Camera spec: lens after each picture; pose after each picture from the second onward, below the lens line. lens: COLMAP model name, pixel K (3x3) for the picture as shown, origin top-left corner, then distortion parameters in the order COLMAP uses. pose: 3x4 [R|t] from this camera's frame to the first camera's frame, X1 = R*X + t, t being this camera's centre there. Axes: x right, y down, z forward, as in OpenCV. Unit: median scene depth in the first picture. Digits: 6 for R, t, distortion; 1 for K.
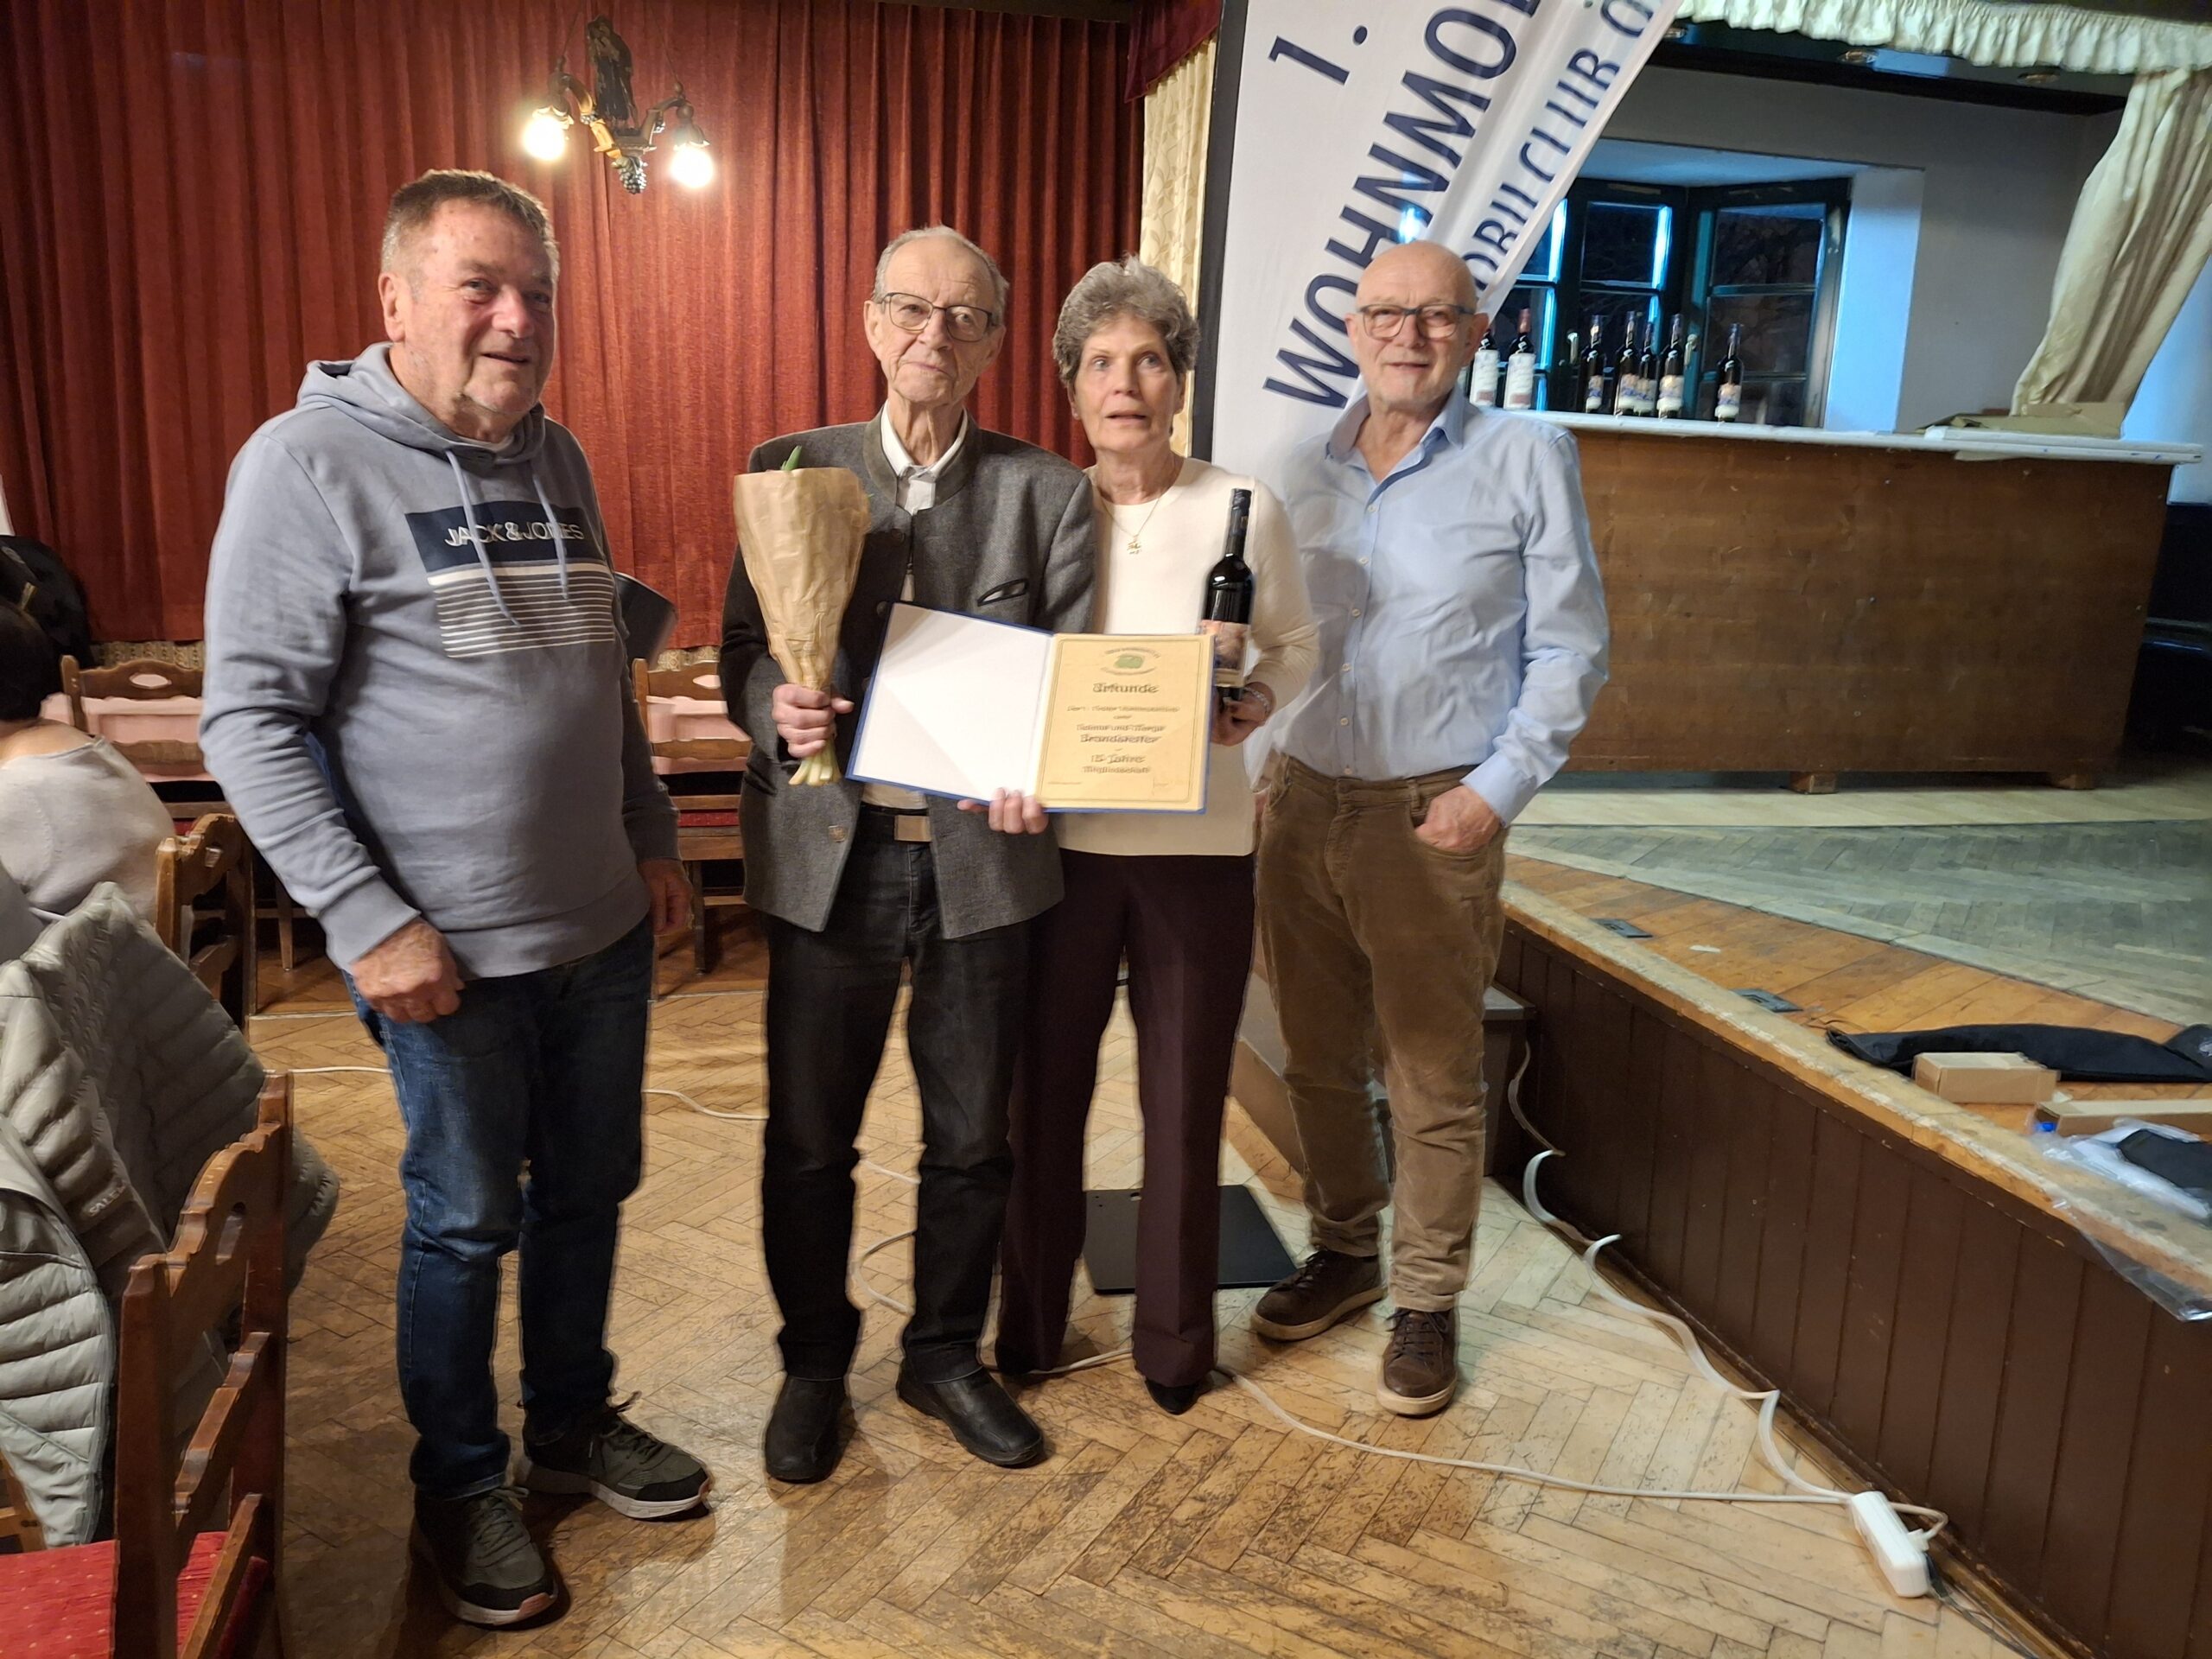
lens RADIAL K [[1679.9, 0, 1055.6], [0, 1679.9, 844.0], [0, 0, 1]] dist [0.003026, -0.033583]
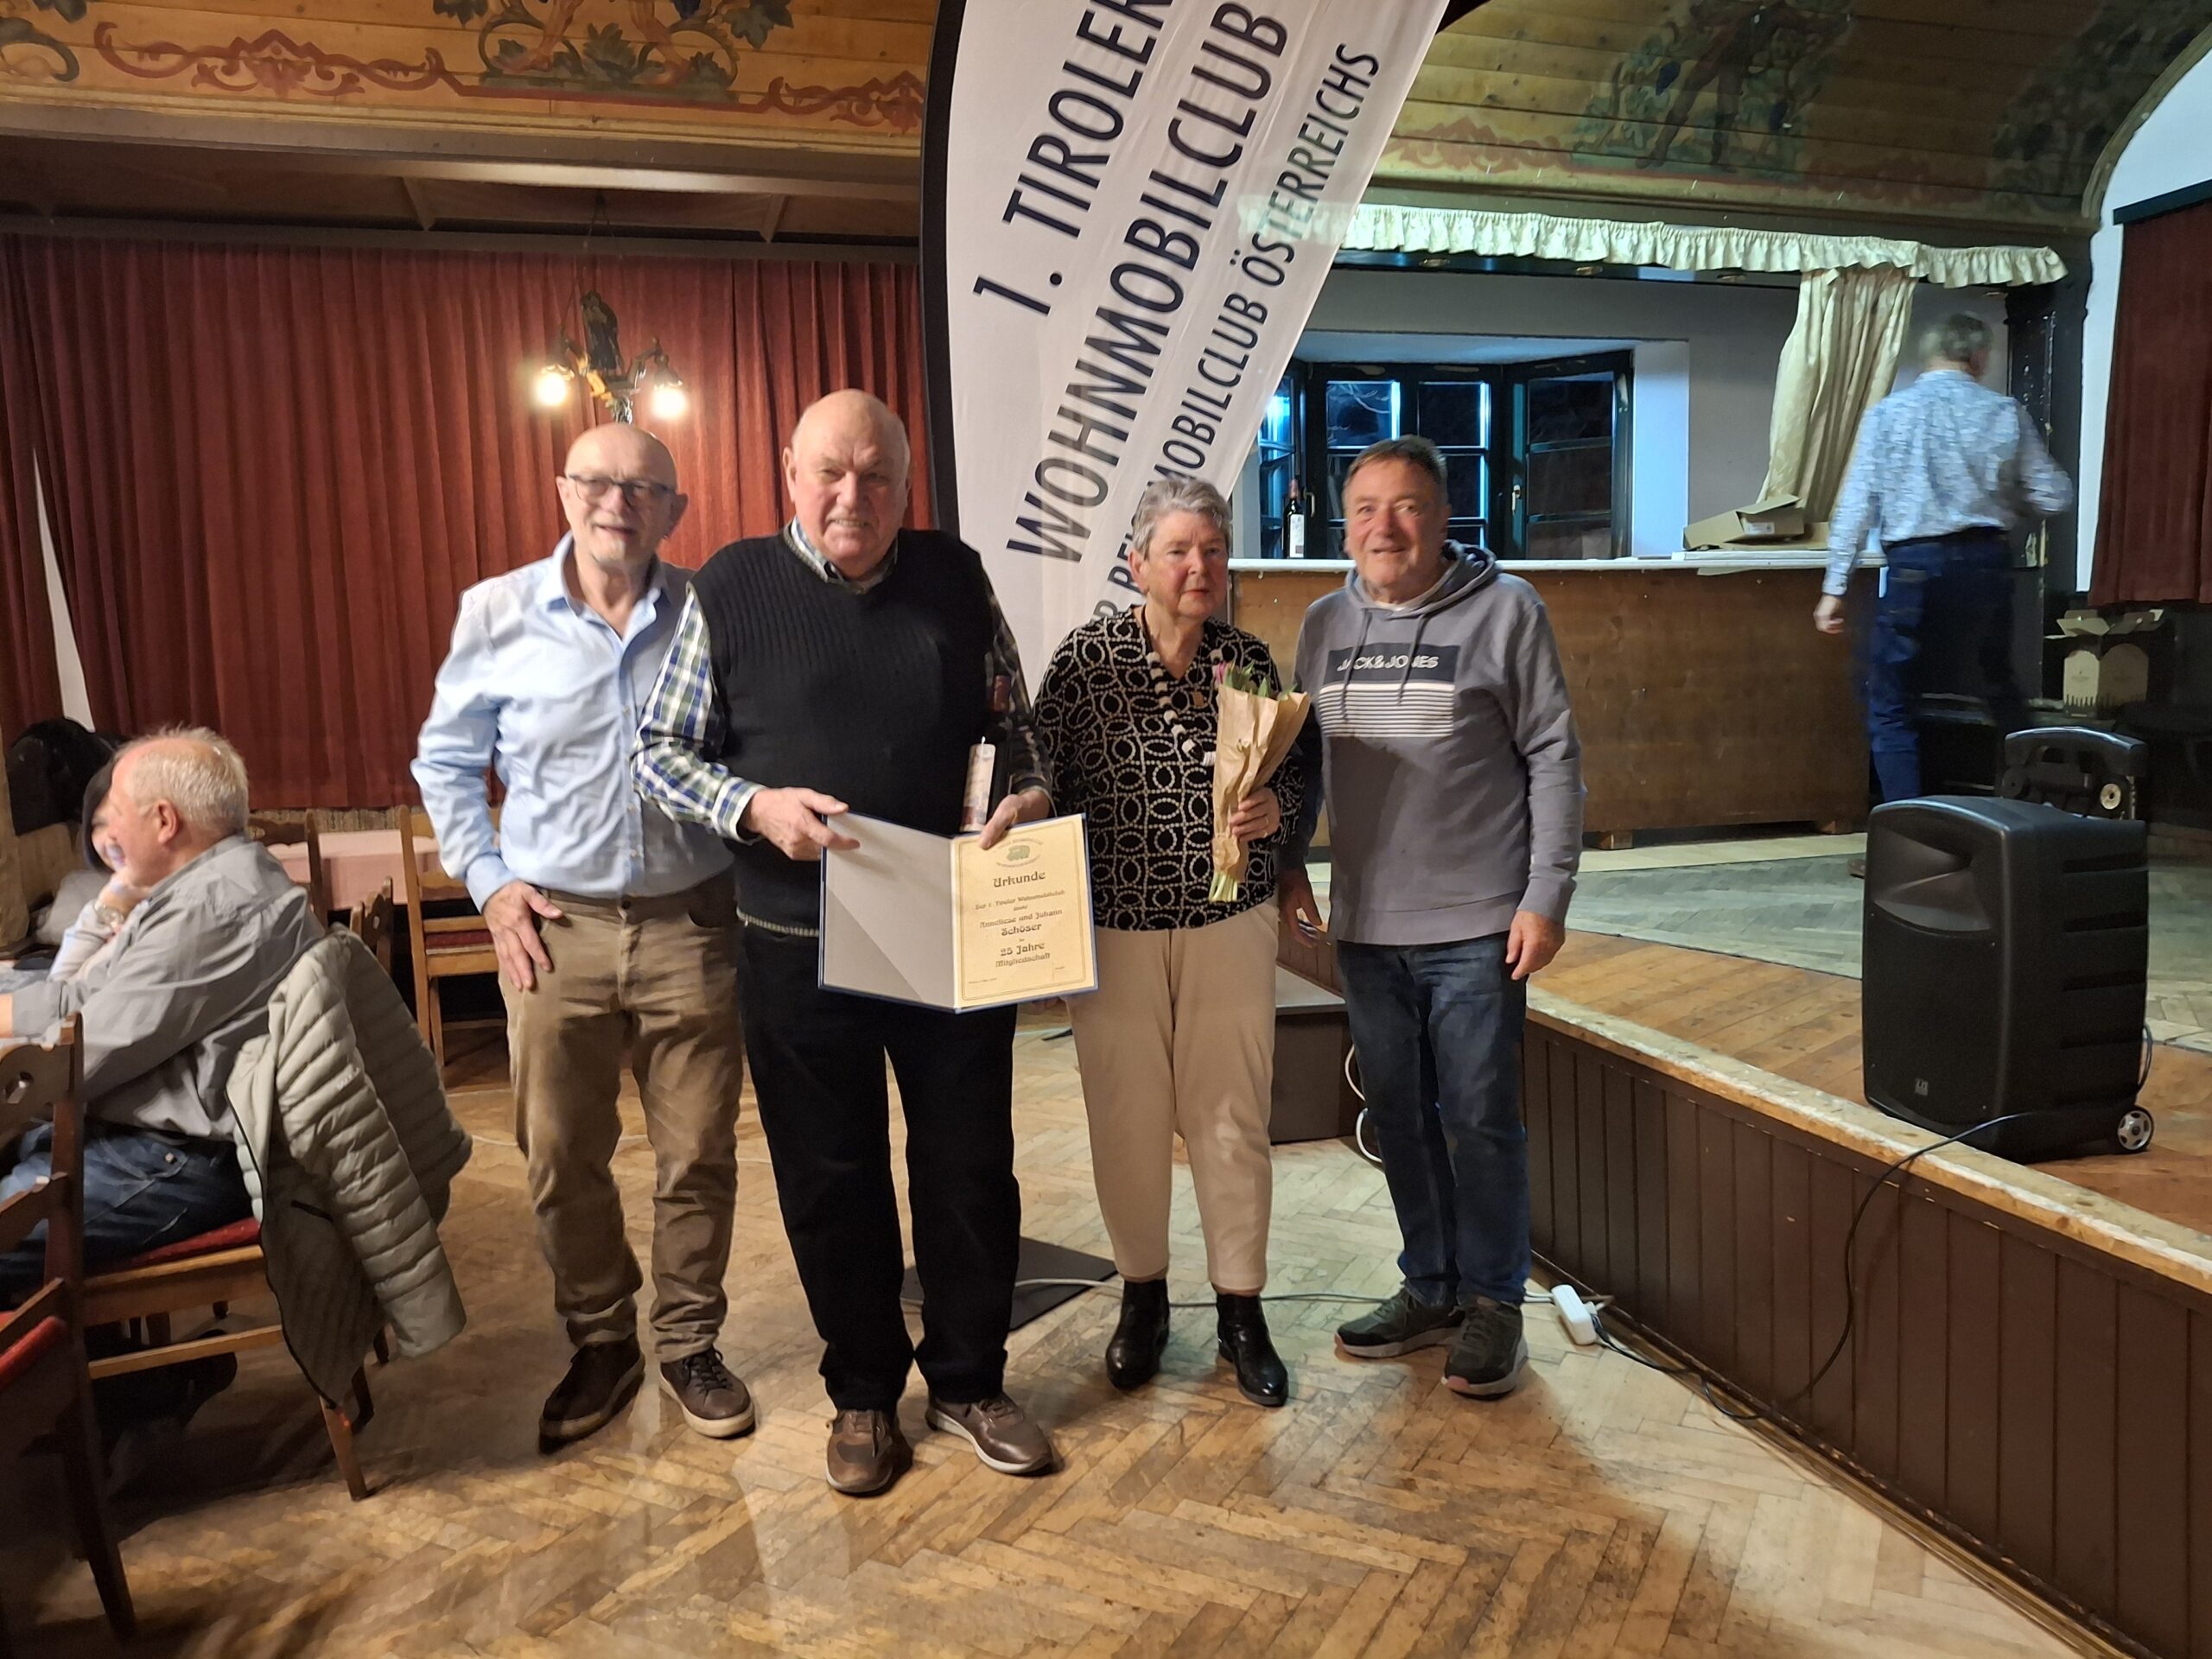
lens RADIAL K [[1679.9, 0, 1116.8], [0, 1679.9, 833.3], [0, 0, 1]] dist [0.003026, -0.033583]
pose [[0.996455, -0.065305, 0.053028, 0.023786], [0.070149, 0.992973, -0.095305, 0.052651], [-0.046431, 0.098687, 0.994035, -0.214853]]
